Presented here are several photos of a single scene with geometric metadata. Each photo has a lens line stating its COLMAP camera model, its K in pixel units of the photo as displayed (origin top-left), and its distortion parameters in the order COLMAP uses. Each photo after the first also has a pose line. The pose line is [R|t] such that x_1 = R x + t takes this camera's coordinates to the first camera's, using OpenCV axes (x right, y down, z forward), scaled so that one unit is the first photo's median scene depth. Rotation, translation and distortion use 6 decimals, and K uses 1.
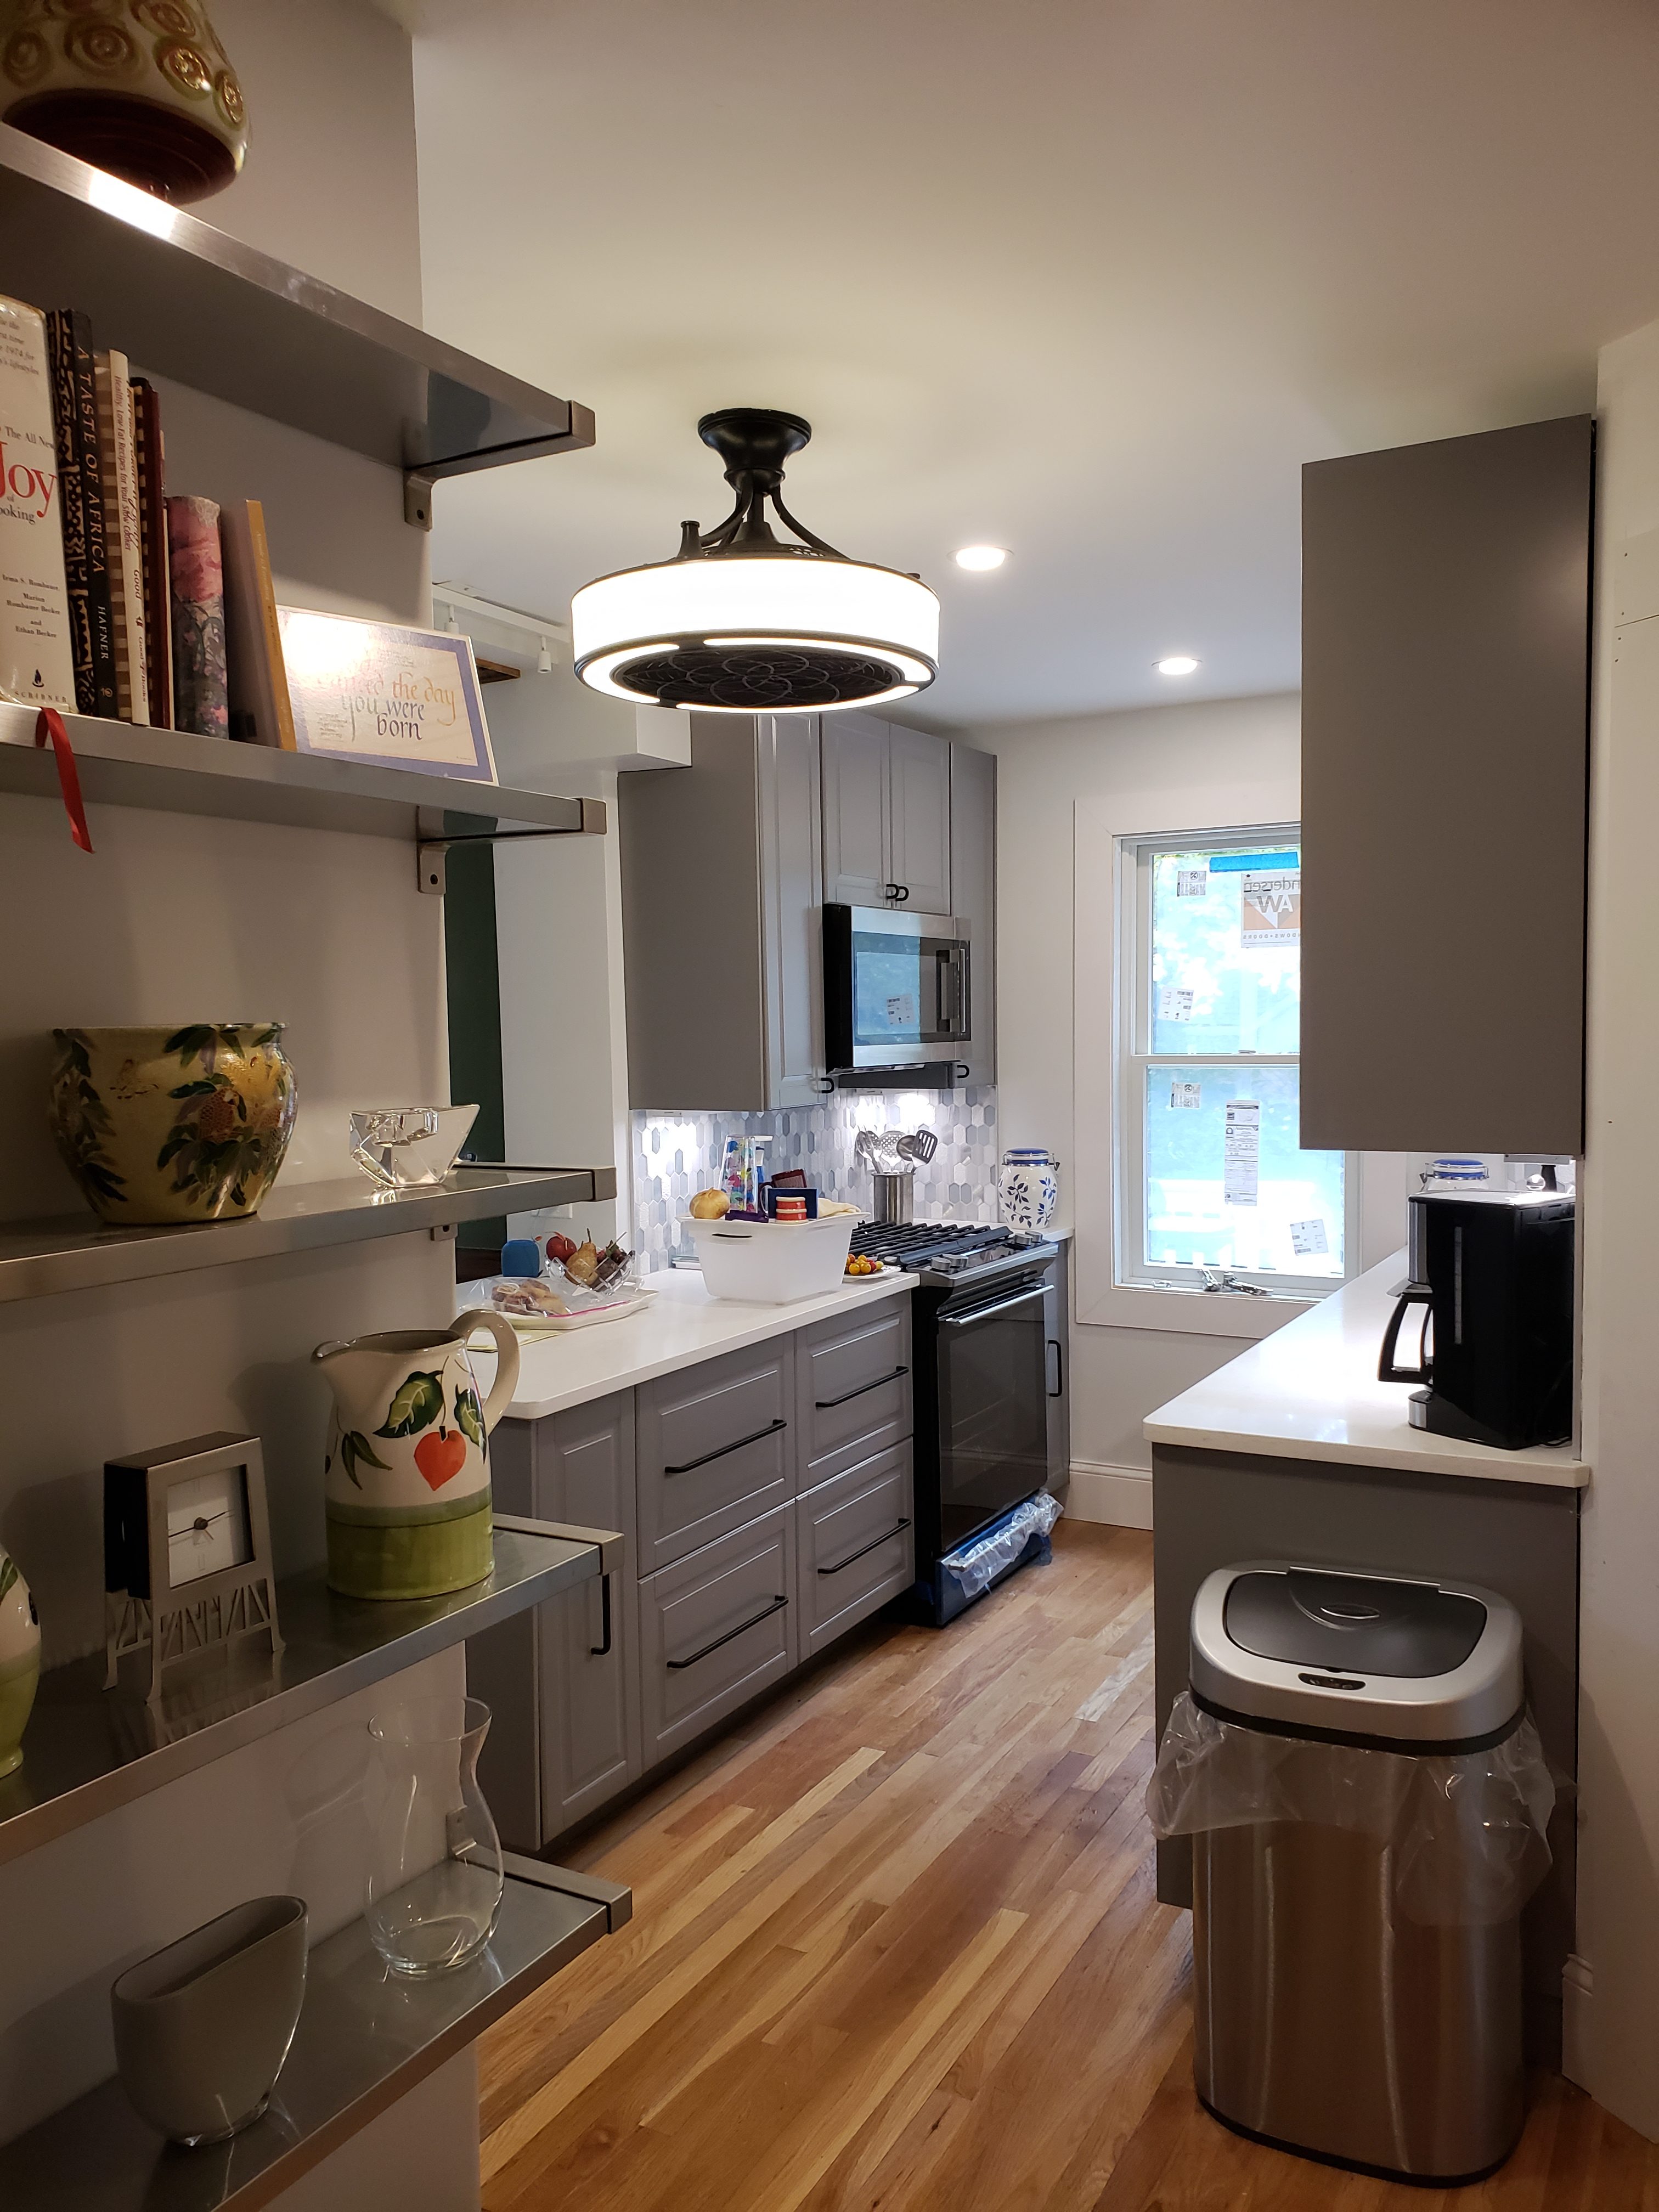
lens RADIAL K [[1697.3, 0, 858.2], [0, 1697.3, 1138.0], [0, 0, 1]] dist [0.019046, -0.027955]
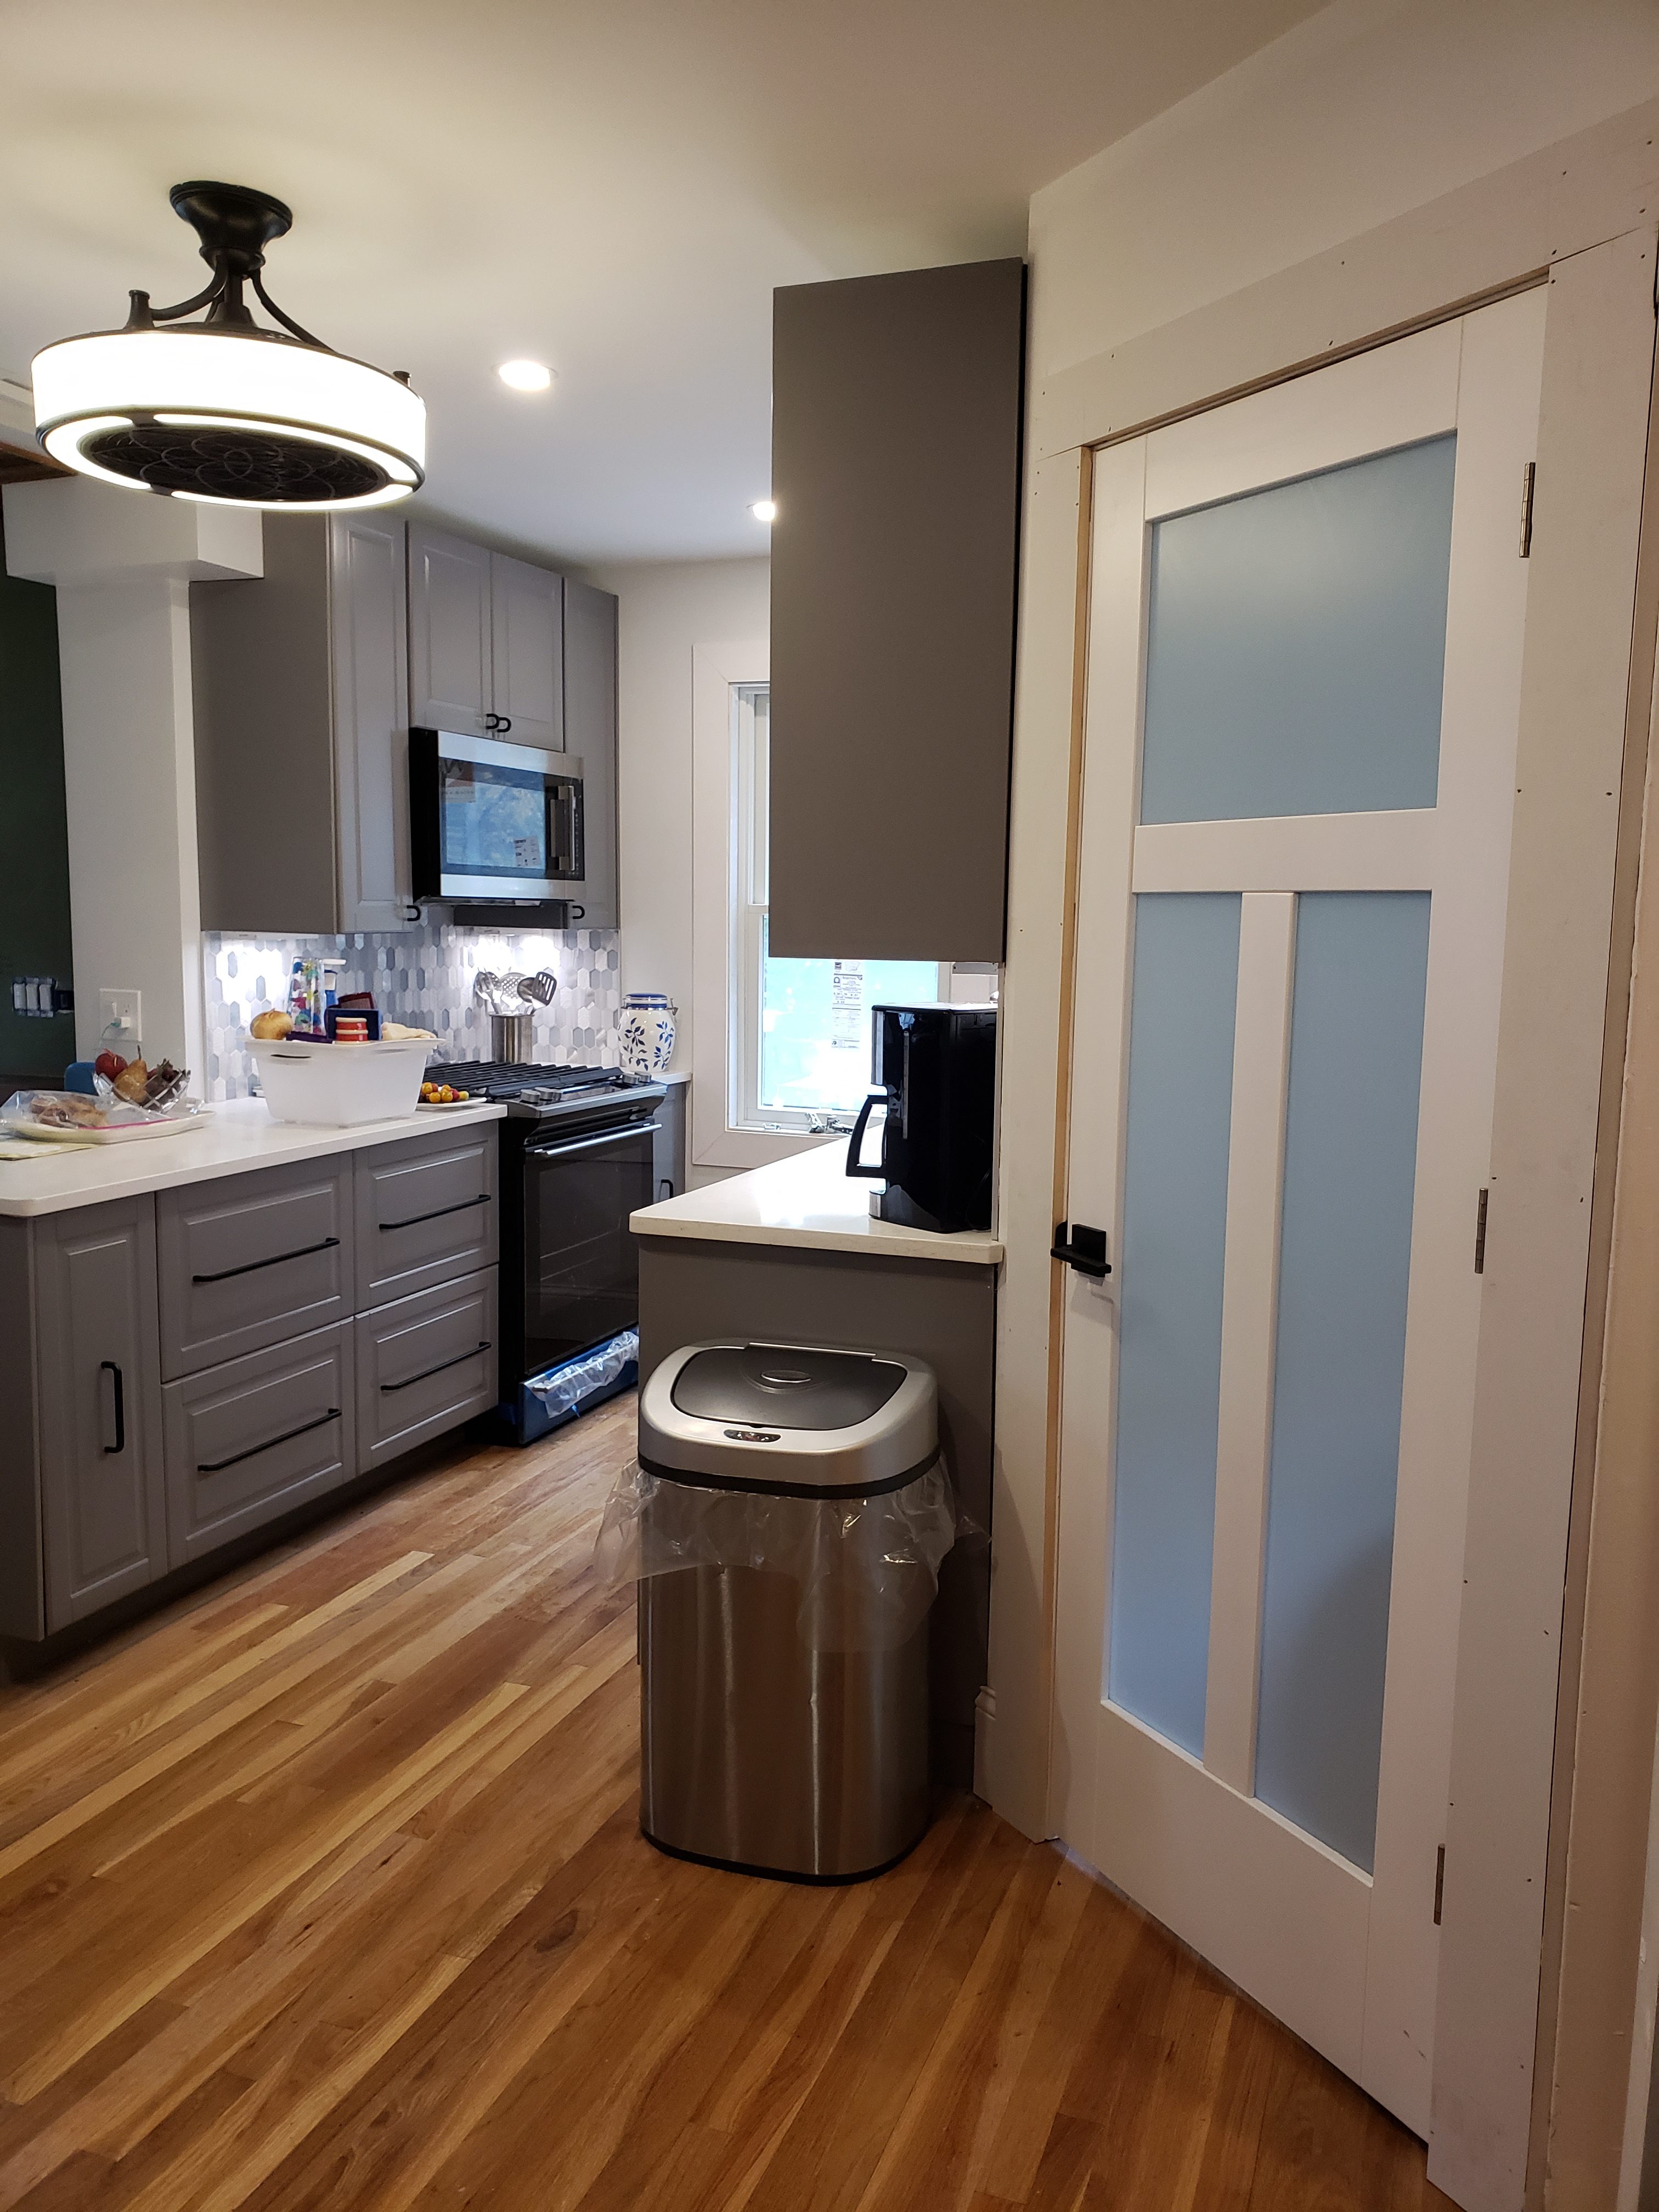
lens RADIAL K [[1697.3, 0, 867.7], [0, 1697.3, 1128.4], [0, 0, 1]] dist [0.019046, -0.027955]
pose [[0.989096, 0.013281, 0.146673, 0.102258], [-0.022025, 0.998065, 0.058156, 0.031072], [-0.145616, -0.060752, 0.987474, -0.036584]]
